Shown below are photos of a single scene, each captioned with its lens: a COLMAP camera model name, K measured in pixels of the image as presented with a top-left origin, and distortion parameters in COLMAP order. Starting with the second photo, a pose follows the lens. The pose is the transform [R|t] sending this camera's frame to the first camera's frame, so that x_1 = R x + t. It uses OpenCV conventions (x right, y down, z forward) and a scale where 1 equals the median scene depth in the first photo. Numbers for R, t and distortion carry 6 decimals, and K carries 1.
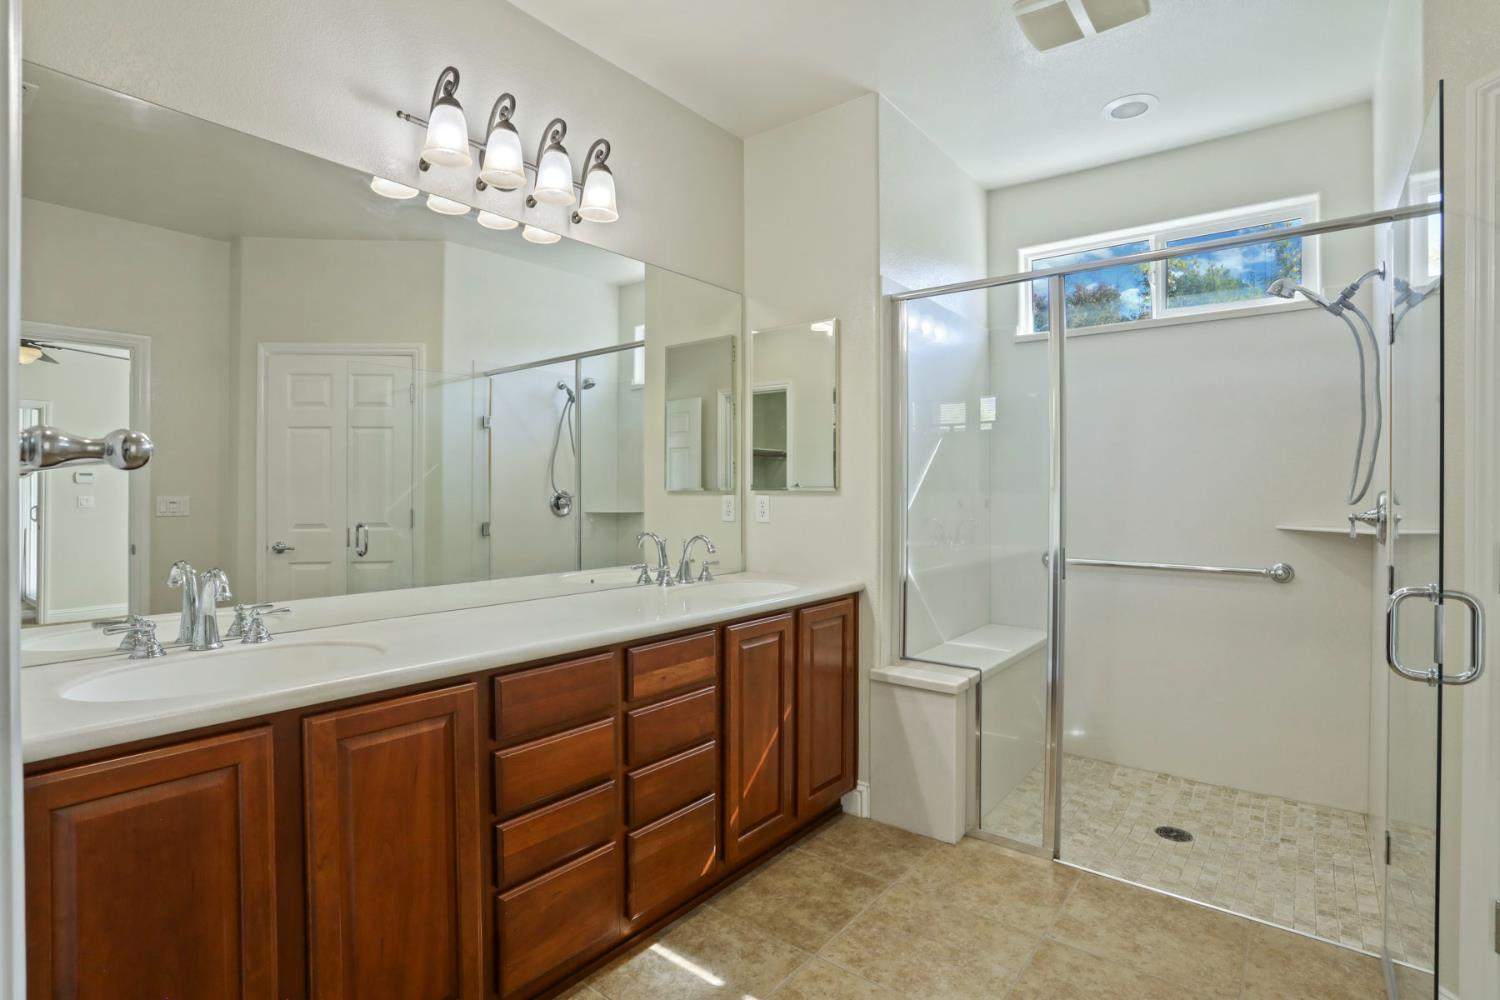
lens RADIAL K [[736.5, 0, 741.4], [0, 736.5, 497.0], [0, 0, 1]] dist [-0.049996, 0.006619]
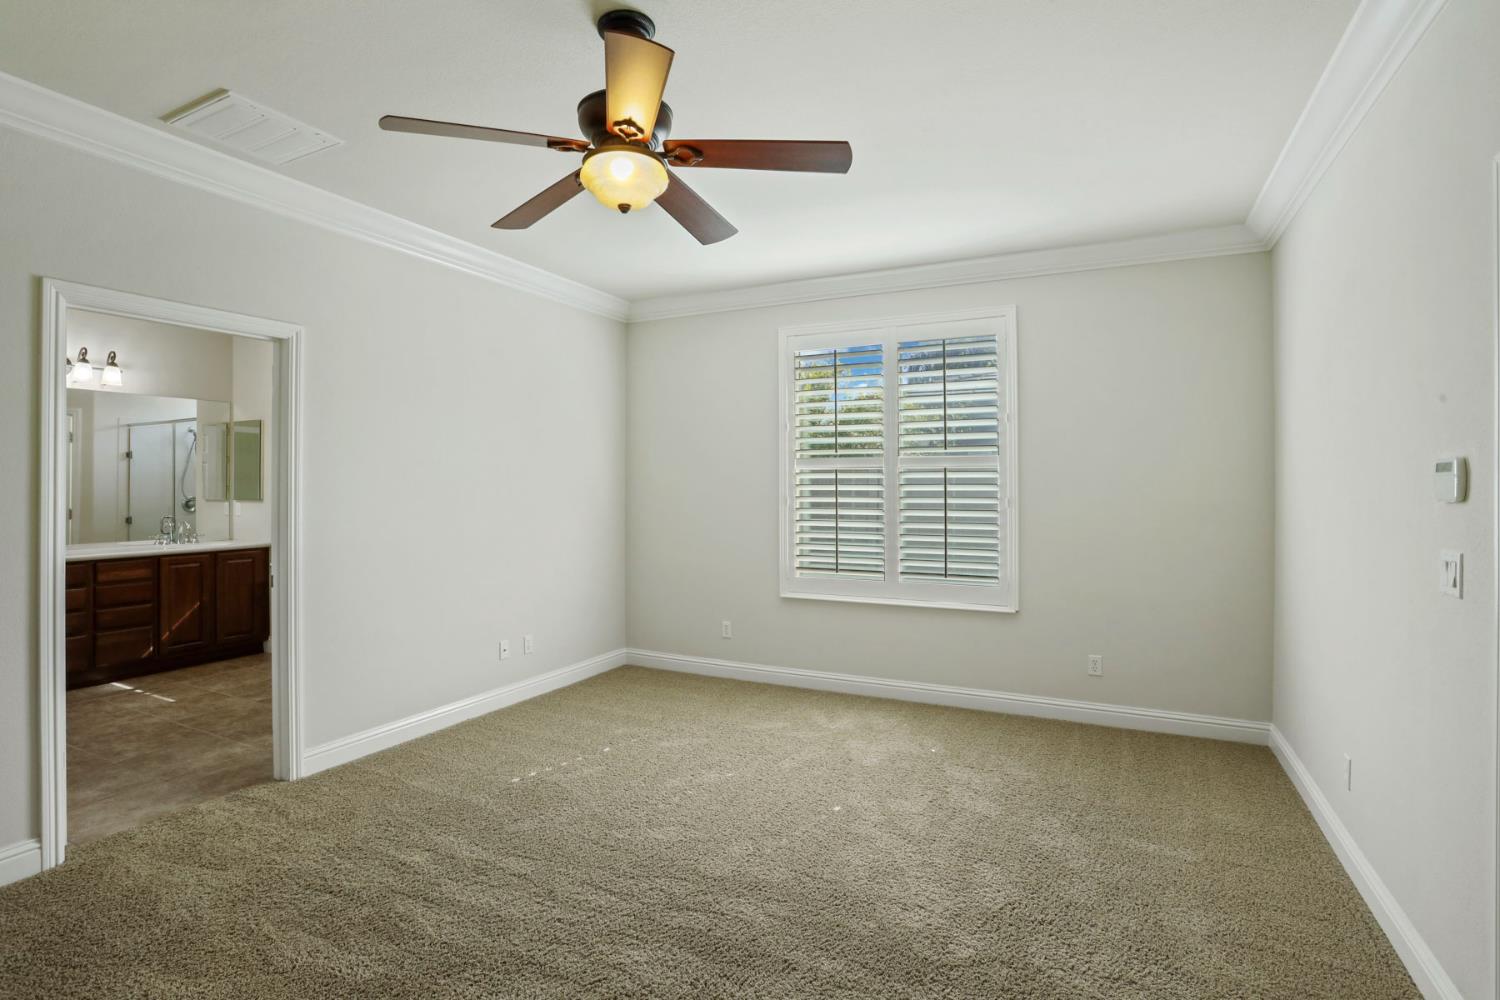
lens RADIAL K [[736.5, 0, 755.7], [0, 736.5, 494.1], [0, 0, 1]] dist [-0.049996, 0.006619]
pose [[0.978349, -0.003956, 0.206922, 1.357877], [0.003089, 0.999985, 0.004515, -0.037496], [-0.206937, -0.003778, 0.978347, -1.637590]]
